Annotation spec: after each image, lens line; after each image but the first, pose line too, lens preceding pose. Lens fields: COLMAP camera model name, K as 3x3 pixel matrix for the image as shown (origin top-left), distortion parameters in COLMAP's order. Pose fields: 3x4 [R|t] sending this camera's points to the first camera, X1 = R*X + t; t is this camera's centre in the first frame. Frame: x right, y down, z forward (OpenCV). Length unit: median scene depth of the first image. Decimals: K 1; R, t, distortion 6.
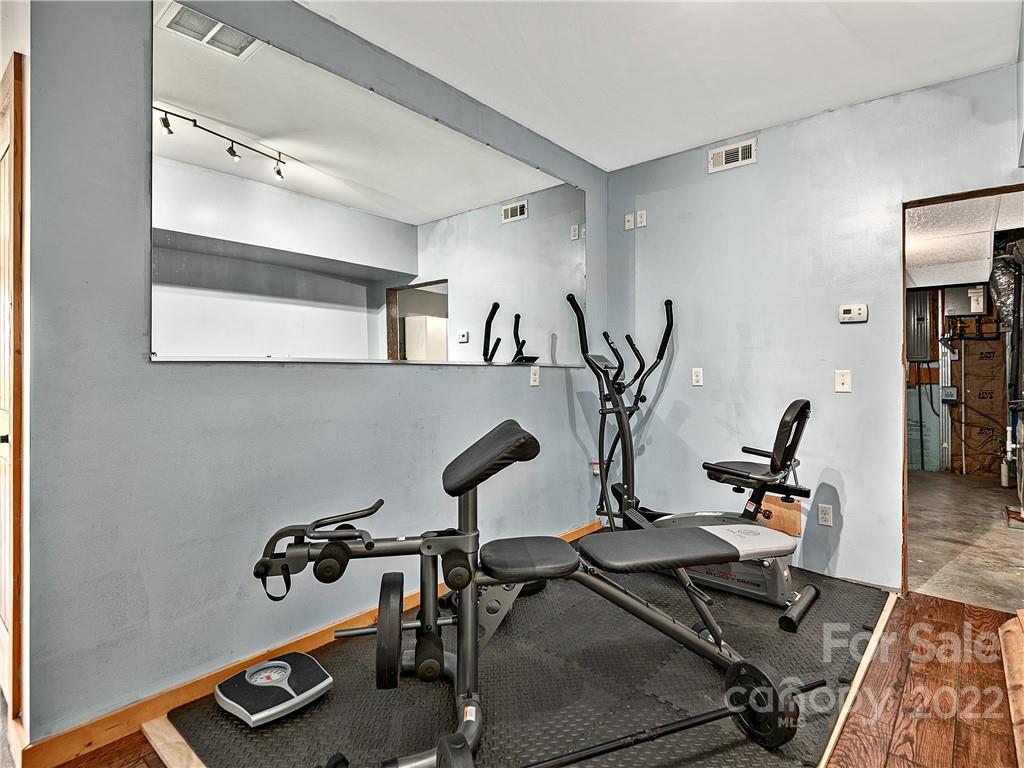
lens RADIAL K [[541.0, 0, 510.7], [0, 541.0, 378.6], [0, 0, 1]] dist [0.002709, -0.004892]
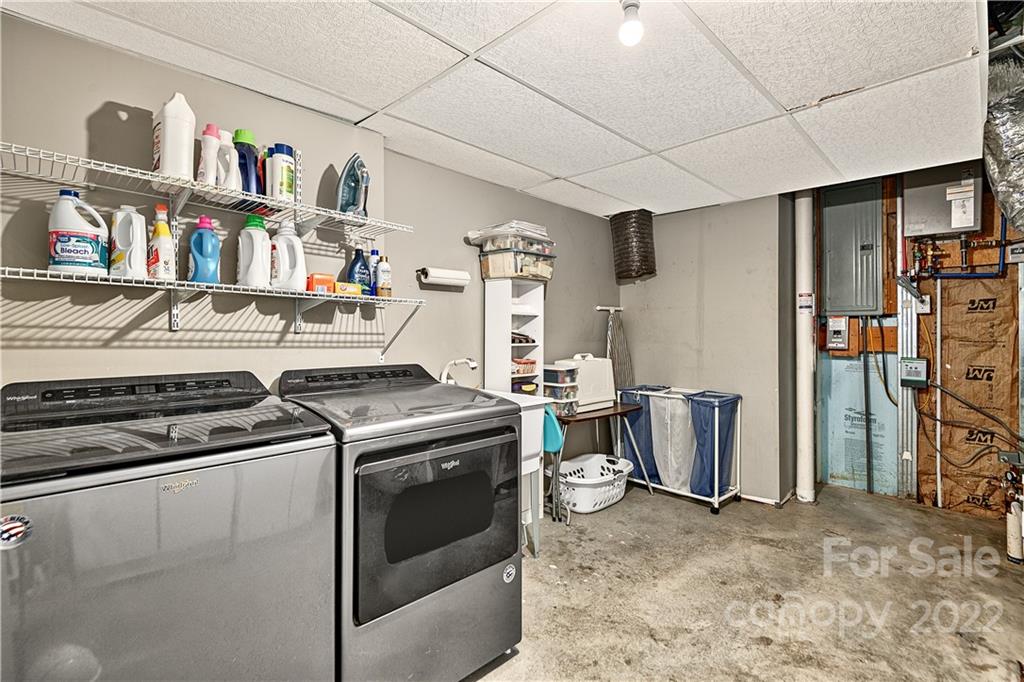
lens RADIAL K [[469.7, 0, 513.4], [0, 469.7, 338.8], [0, 0, 1]] dist [-0.001181, -0.001016]
pose [[0.996998, 0.005890, -0.077198, 0.416359], [-0.005797, 0.999982, 0.001435, -0.004953], [0.077205, -0.000983, 0.997015, 0.457262]]
